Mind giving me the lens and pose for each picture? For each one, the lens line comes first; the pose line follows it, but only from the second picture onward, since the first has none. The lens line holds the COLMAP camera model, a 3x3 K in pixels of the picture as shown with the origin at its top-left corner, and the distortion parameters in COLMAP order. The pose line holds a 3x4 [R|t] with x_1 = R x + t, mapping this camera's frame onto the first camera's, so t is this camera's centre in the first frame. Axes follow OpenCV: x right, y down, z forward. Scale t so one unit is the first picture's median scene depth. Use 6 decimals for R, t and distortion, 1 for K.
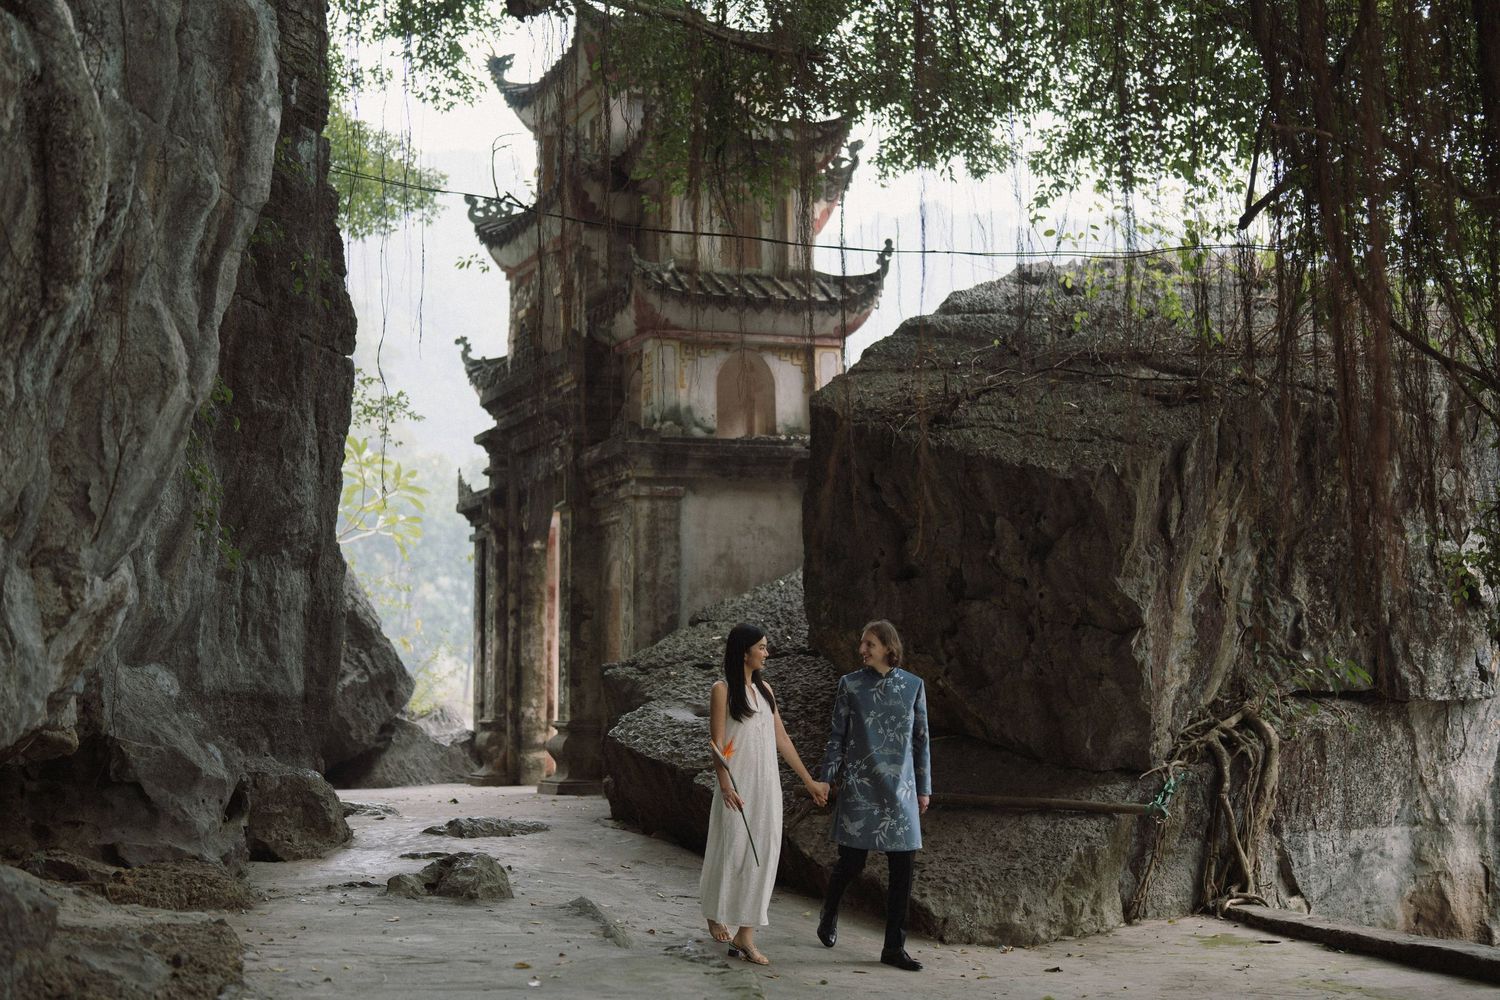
lens RADIAL K [[2201.1, 0, 719.0], [0, 2201.1, 516.9], [0, 0, 1]] dist [0.002965, 0.043227]
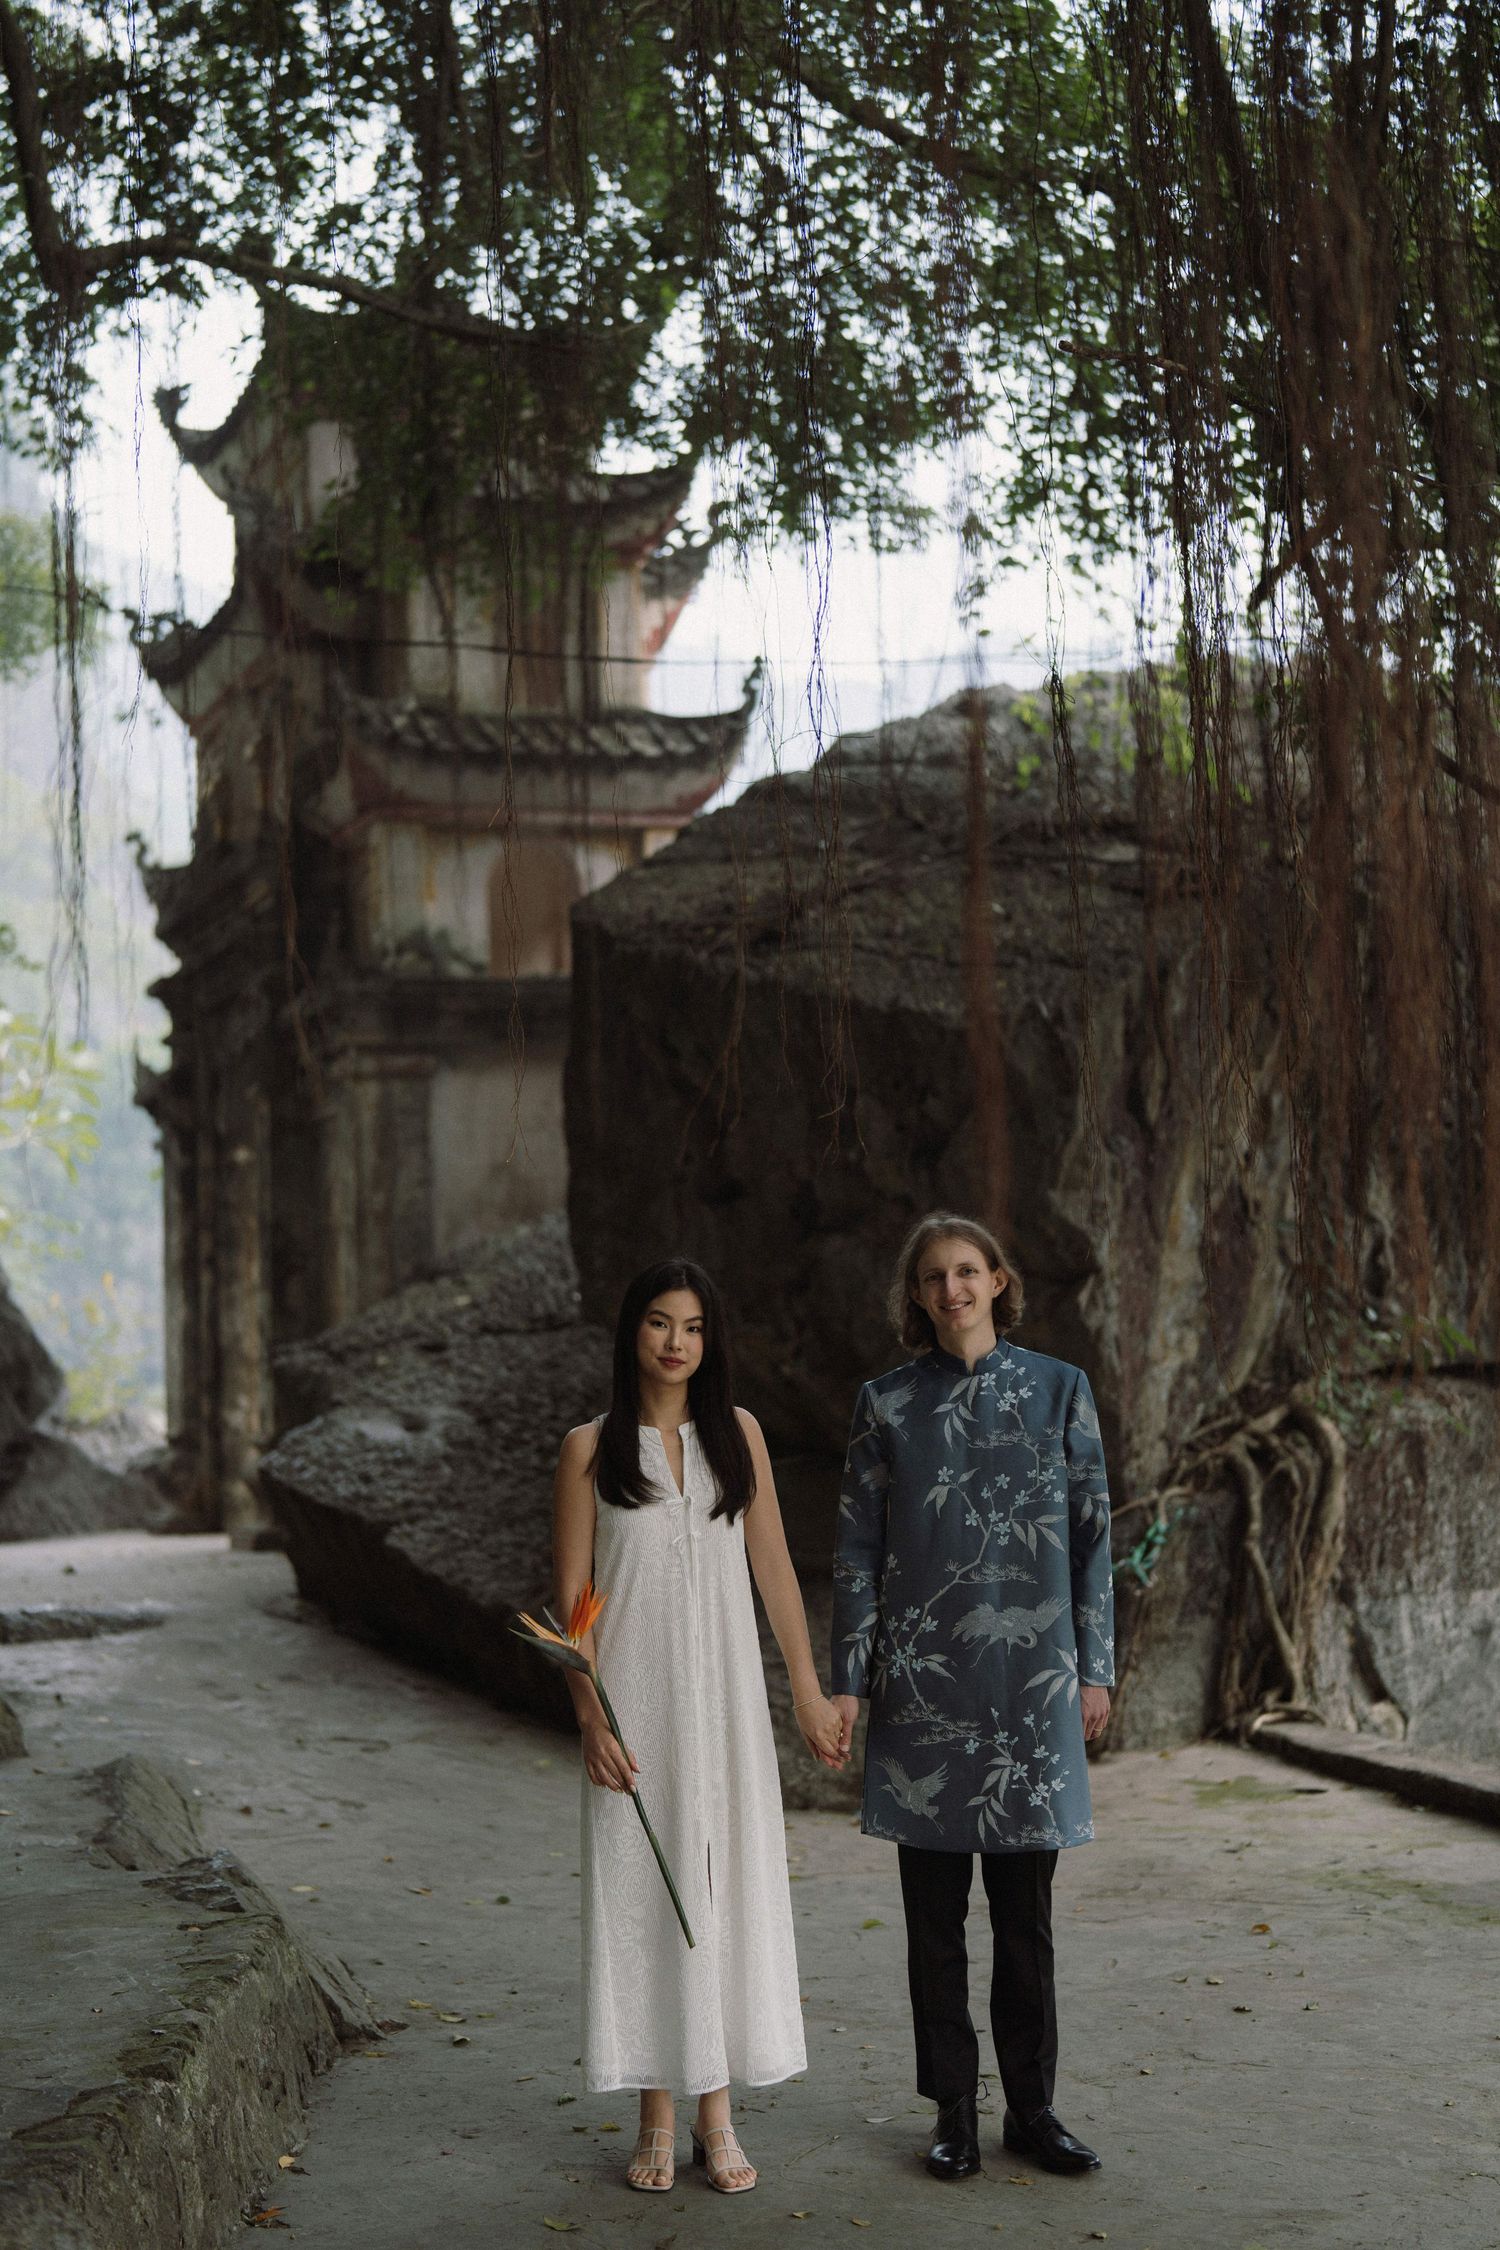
lens RADIAL K [[3170.0, 0, 750.0], [0, 3170.0, 1125.0], [0, 0, 1]] dist [-0.003067, 0.080544]
pose [[0.999679, -0.025329, -0.000060, 0.089736], [0.025329, 0.999641, 0.008784, -0.000206], [-0.000162, -0.008783, 0.999961, 0.120408]]
